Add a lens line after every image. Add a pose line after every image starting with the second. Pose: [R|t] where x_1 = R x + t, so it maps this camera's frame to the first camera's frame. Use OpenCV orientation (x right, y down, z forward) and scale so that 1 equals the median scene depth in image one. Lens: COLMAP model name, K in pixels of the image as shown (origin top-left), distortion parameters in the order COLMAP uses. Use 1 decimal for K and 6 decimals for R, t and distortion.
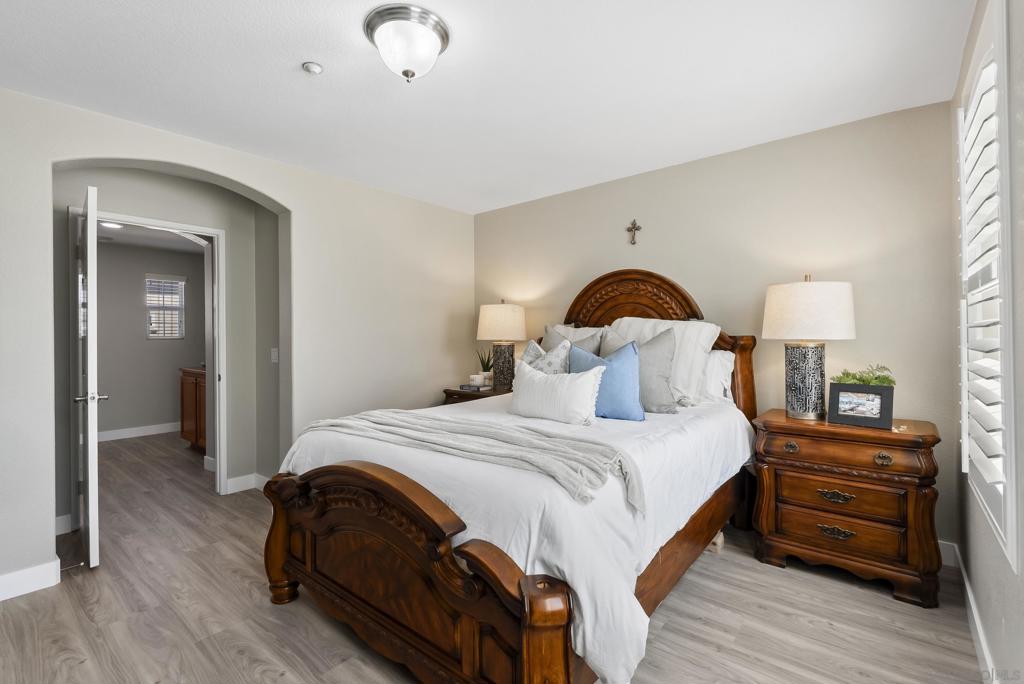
lens RADIAL K [[464.9, 0, 506.5], [0, 464.9, 340.1], [0, 0, 1]] dist [0.065190, 0.000019]
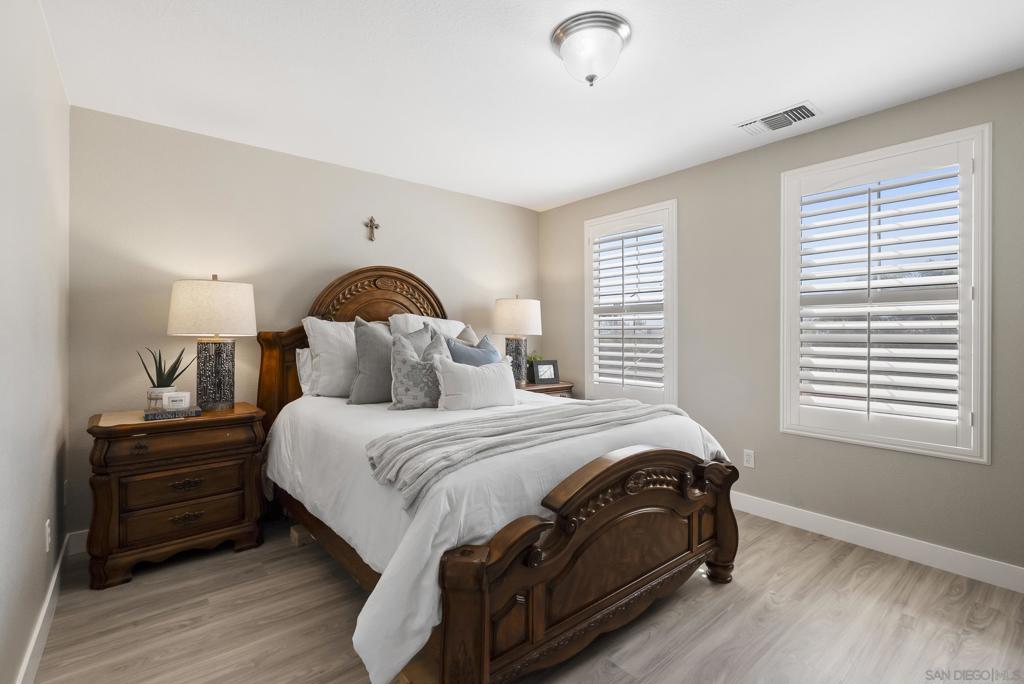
lens RADIAL K [[461.2, 0, 508.2], [0, 461.2, 336.1], [0, 0, 1]] dist [-0.002169, 0.000212]
pose [[0.200893, -0.002530, 0.979610, -0.641184], [-0.000743, 0.999996, 0.002735, -0.001519], [-0.979613, -0.001277, 0.200891, 0.508005]]
